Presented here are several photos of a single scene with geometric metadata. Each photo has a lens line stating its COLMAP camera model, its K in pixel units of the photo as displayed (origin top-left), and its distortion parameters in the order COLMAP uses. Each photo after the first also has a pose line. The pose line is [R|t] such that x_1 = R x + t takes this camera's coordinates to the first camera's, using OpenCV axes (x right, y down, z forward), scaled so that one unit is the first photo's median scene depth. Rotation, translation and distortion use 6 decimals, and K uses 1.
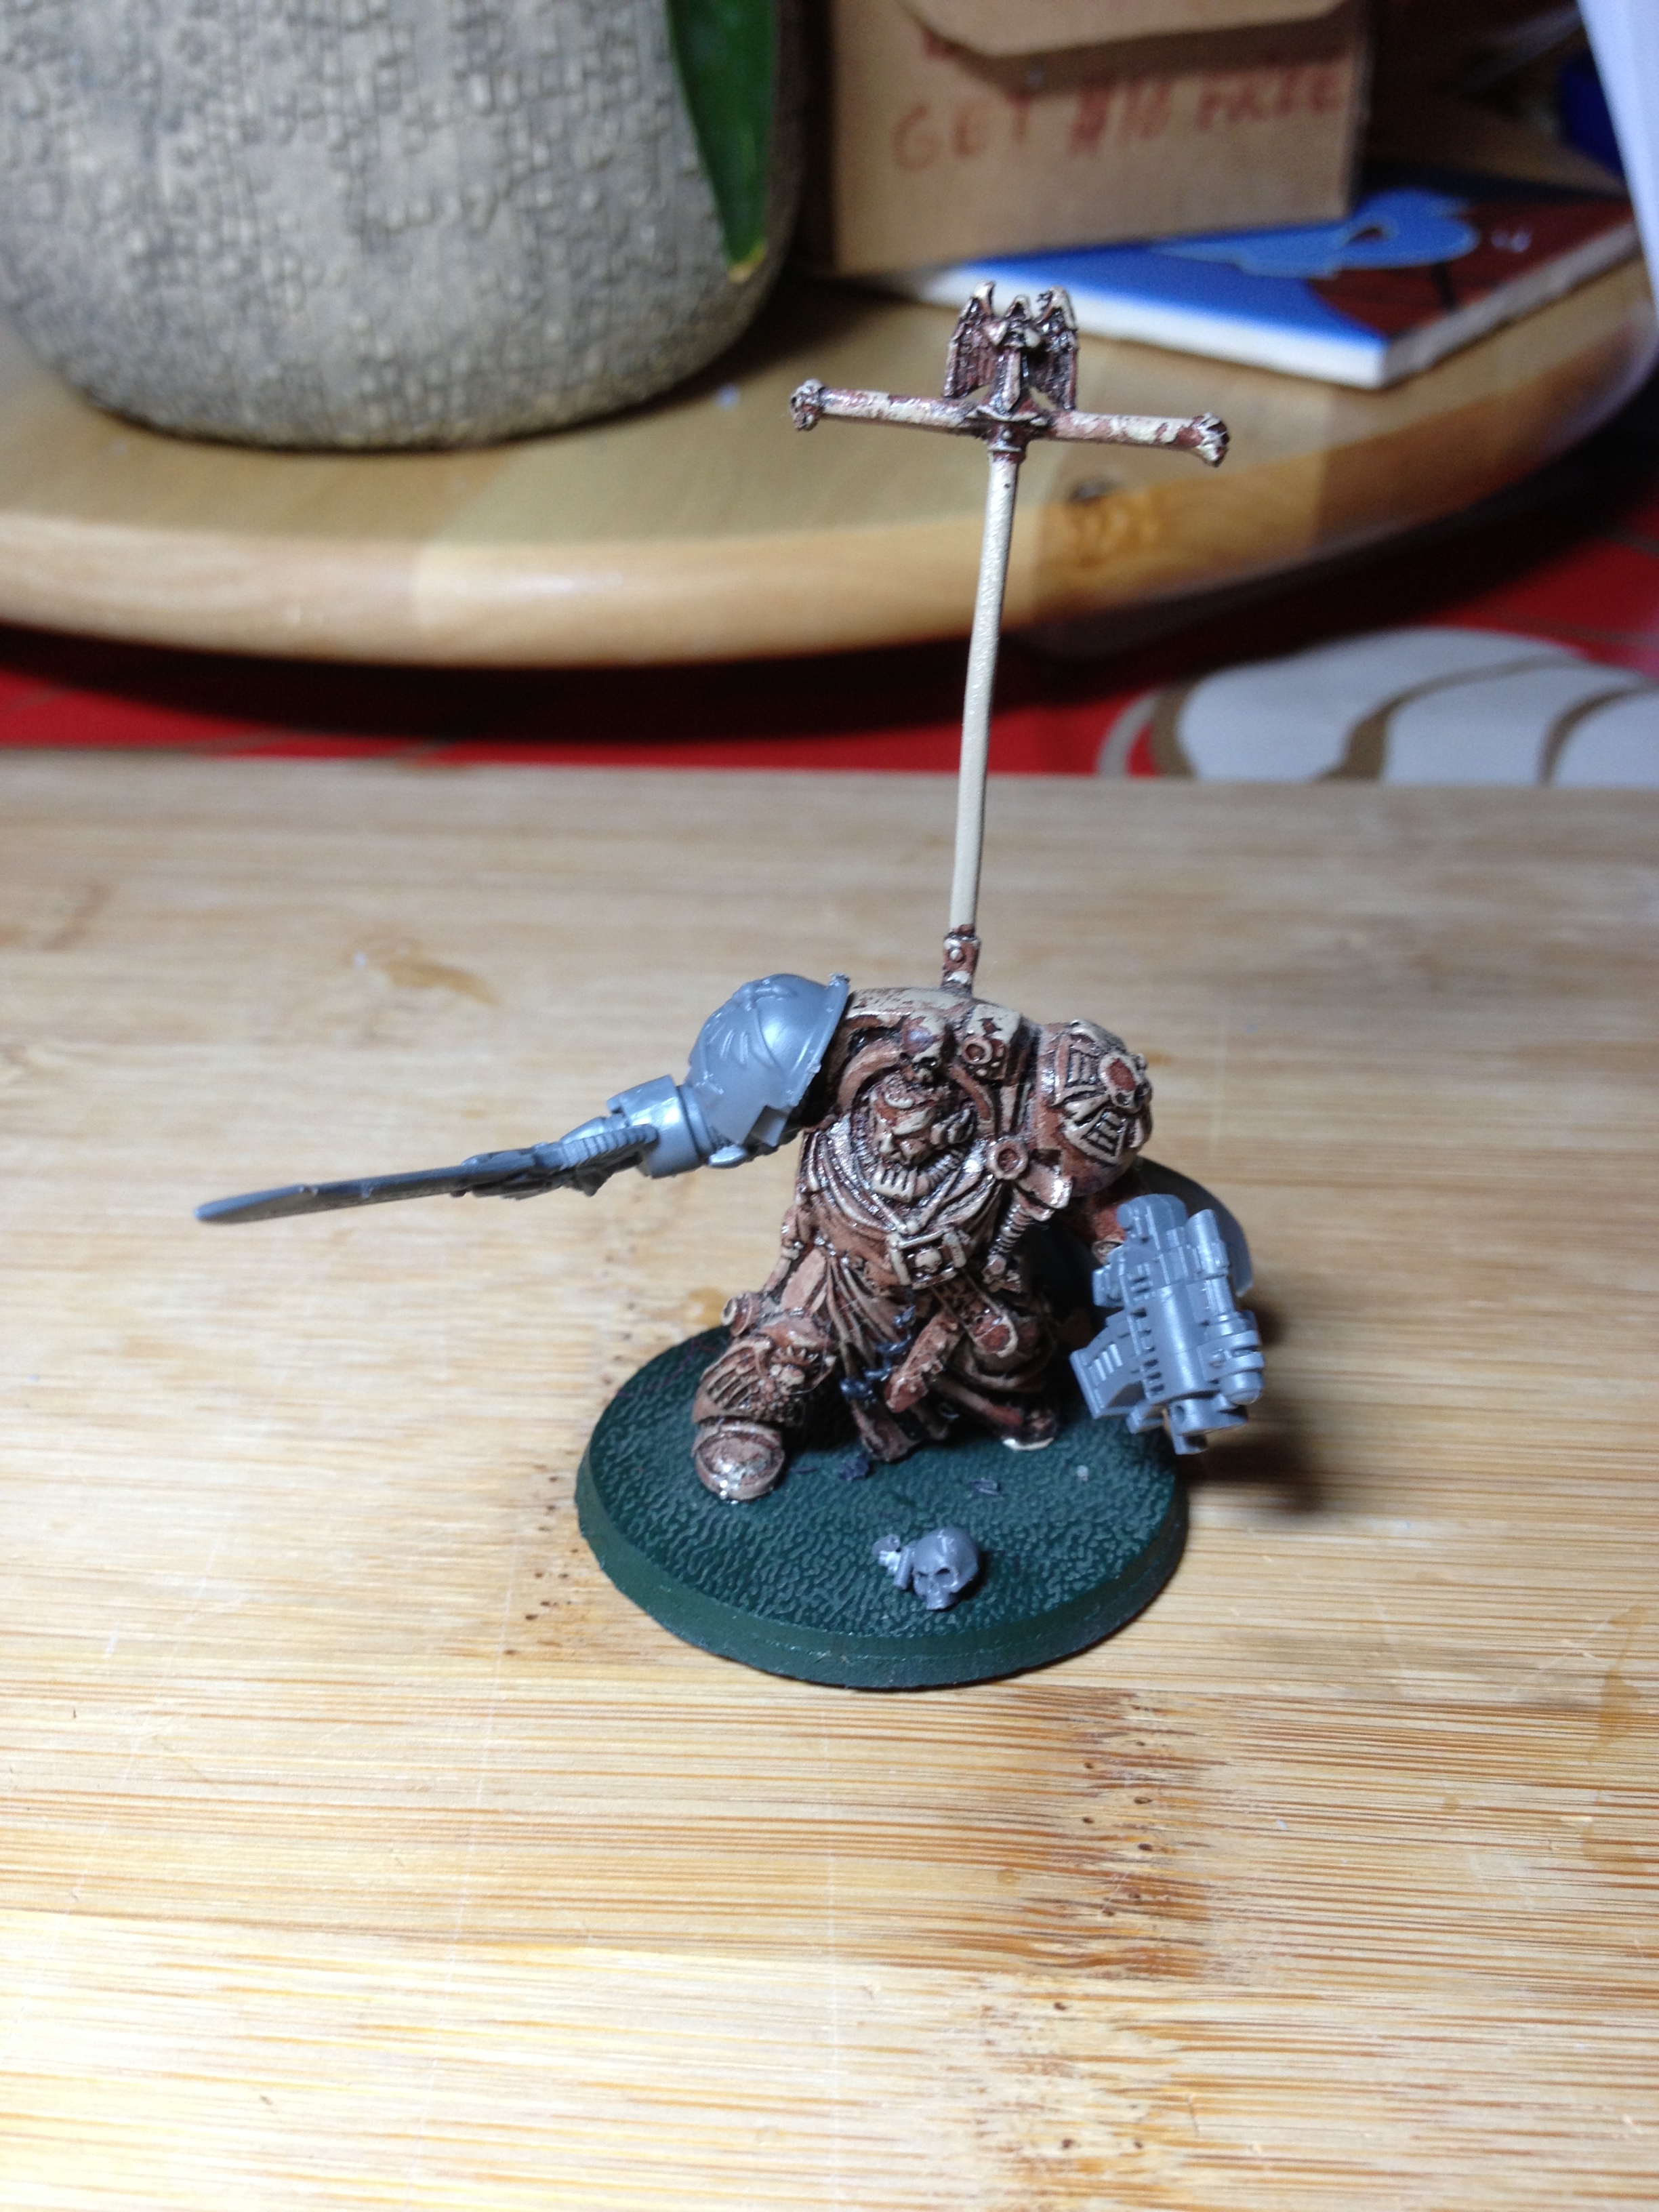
lens RADIAL K [[2245.1, 0, 829.5], [0, 2245.1, 1106.0], [0, 0, 1]] dist [0.095483, -0.366225]
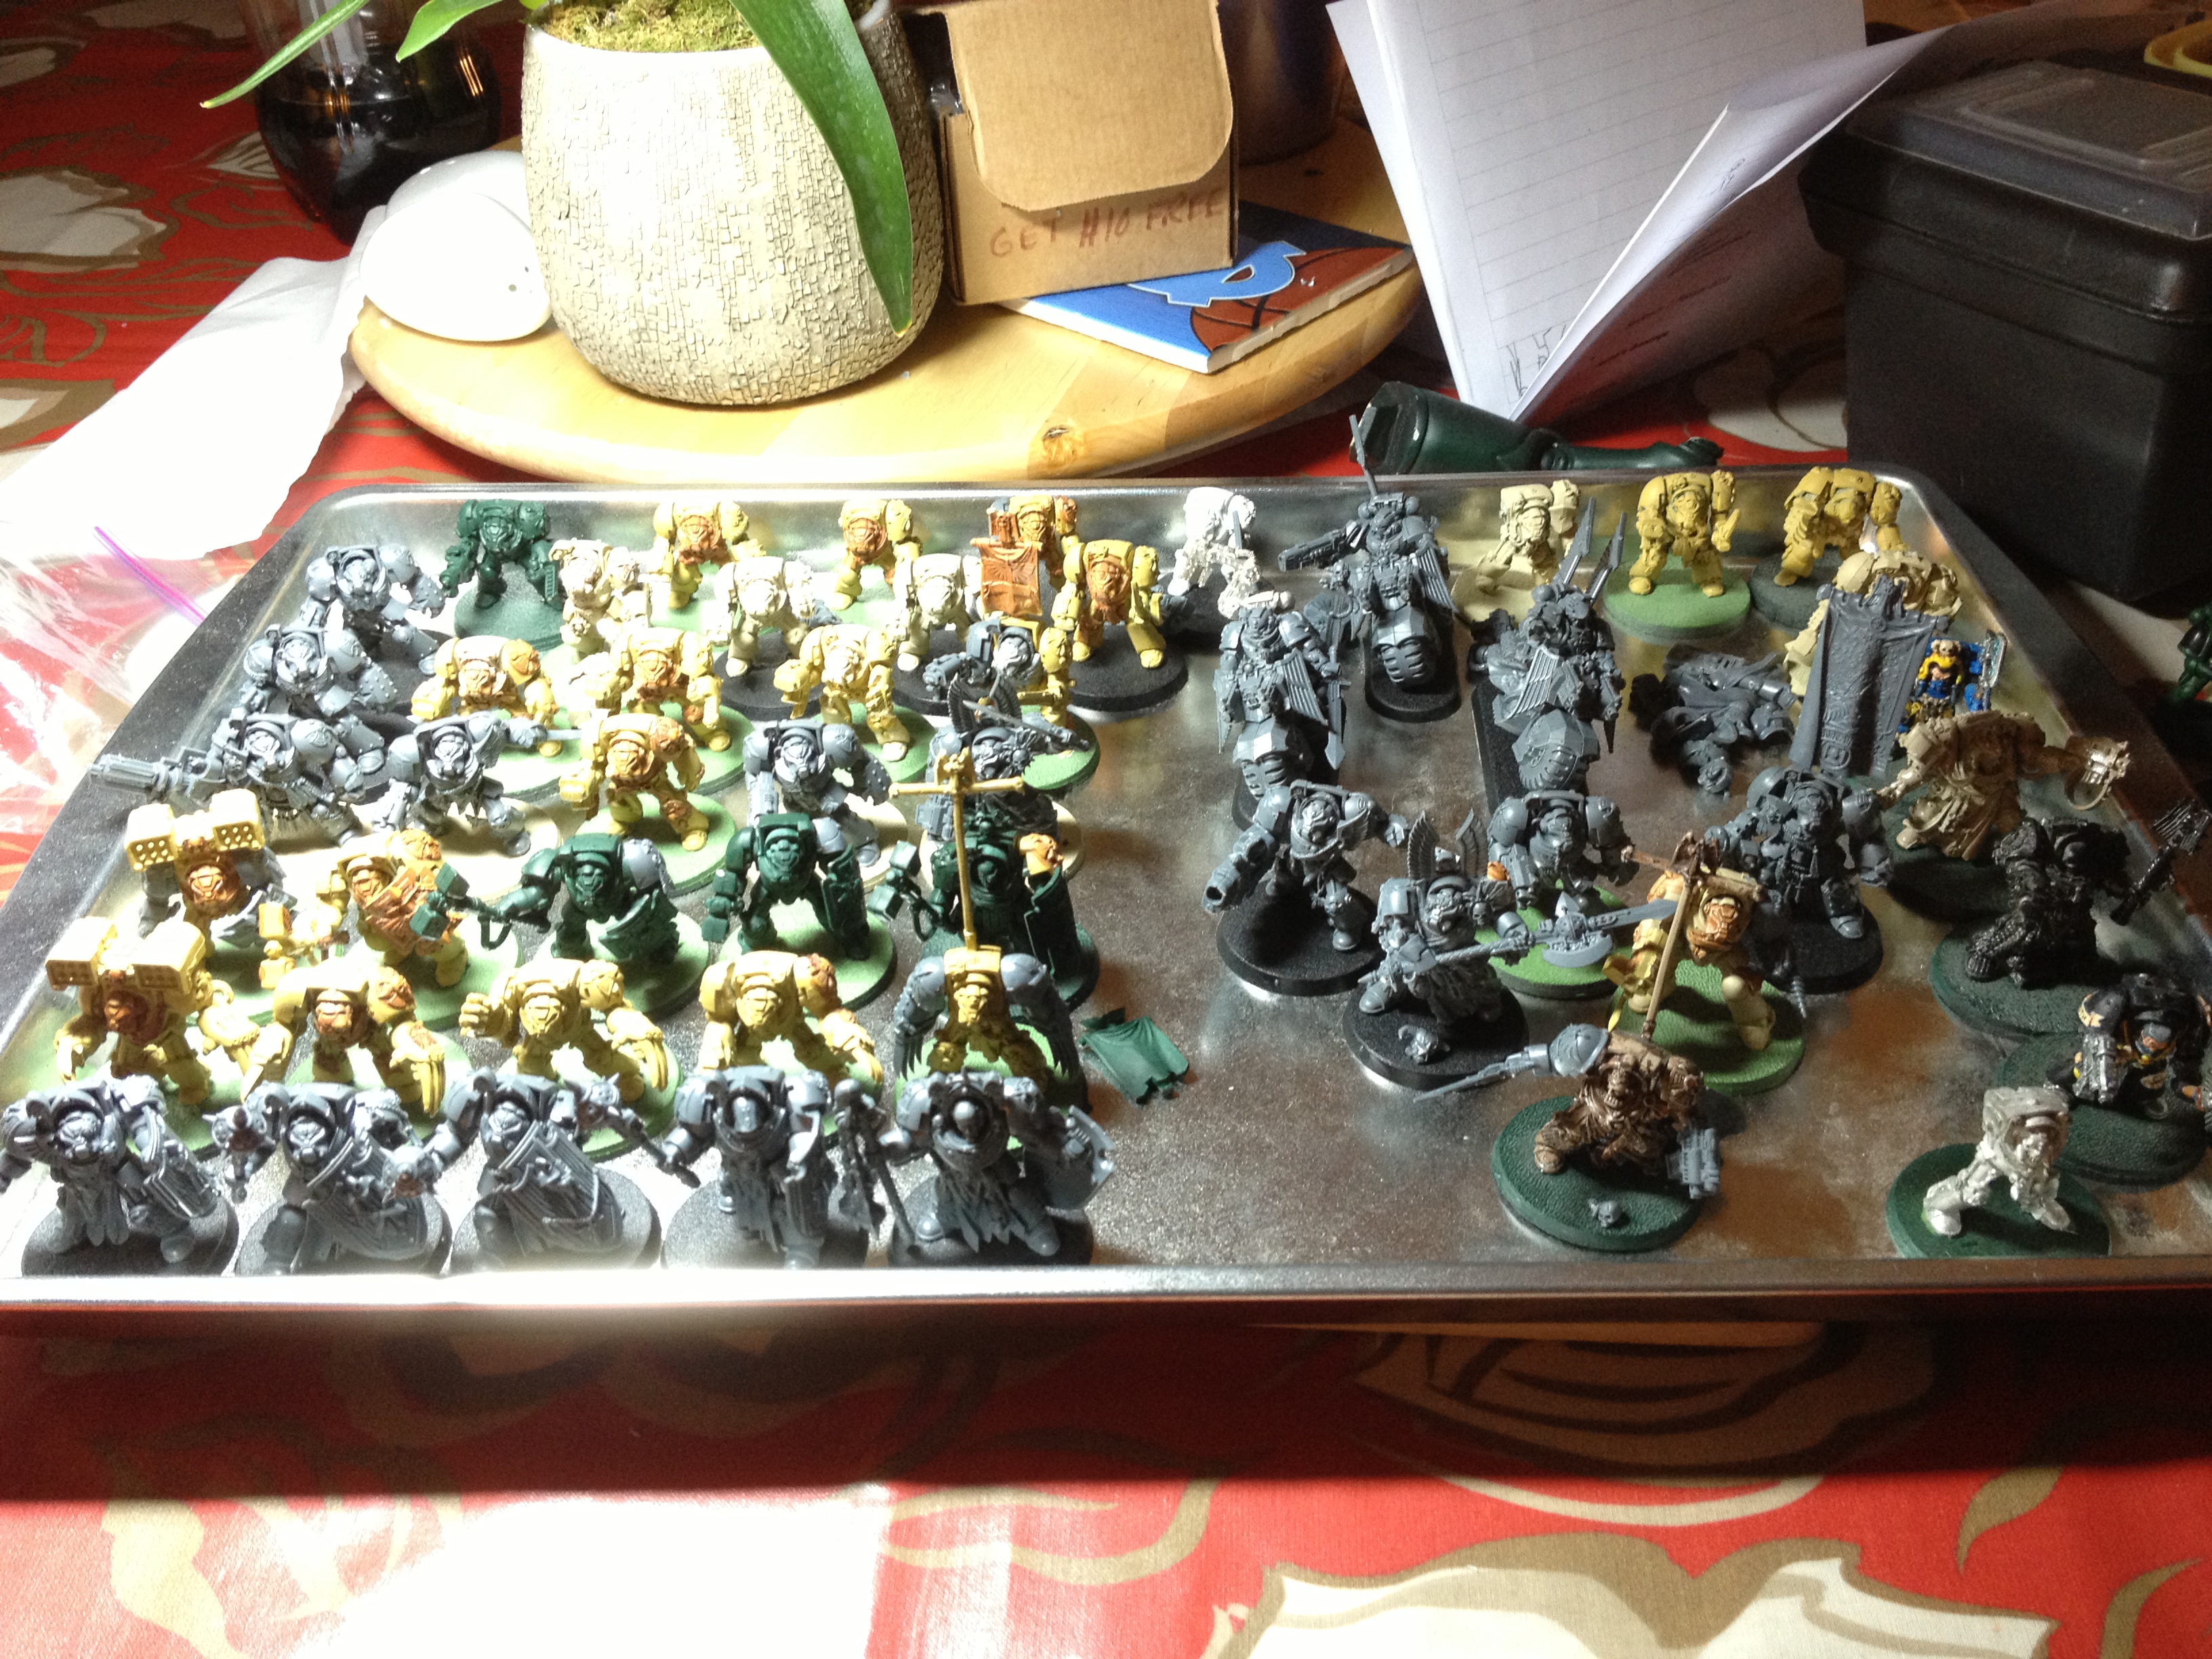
lens RADIAL K [[2245.1, 0, 1106.0], [0, 2245.1, 829.5], [0, 0, 1]] dist [0.095483, -0.366225]
pose [[0.998097, 0.010633, -0.060745, 0.594975], [-0.009877, 0.999870, 0.012732, 0.177984], [0.060873, -0.012108, 0.998072, -2.380151]]
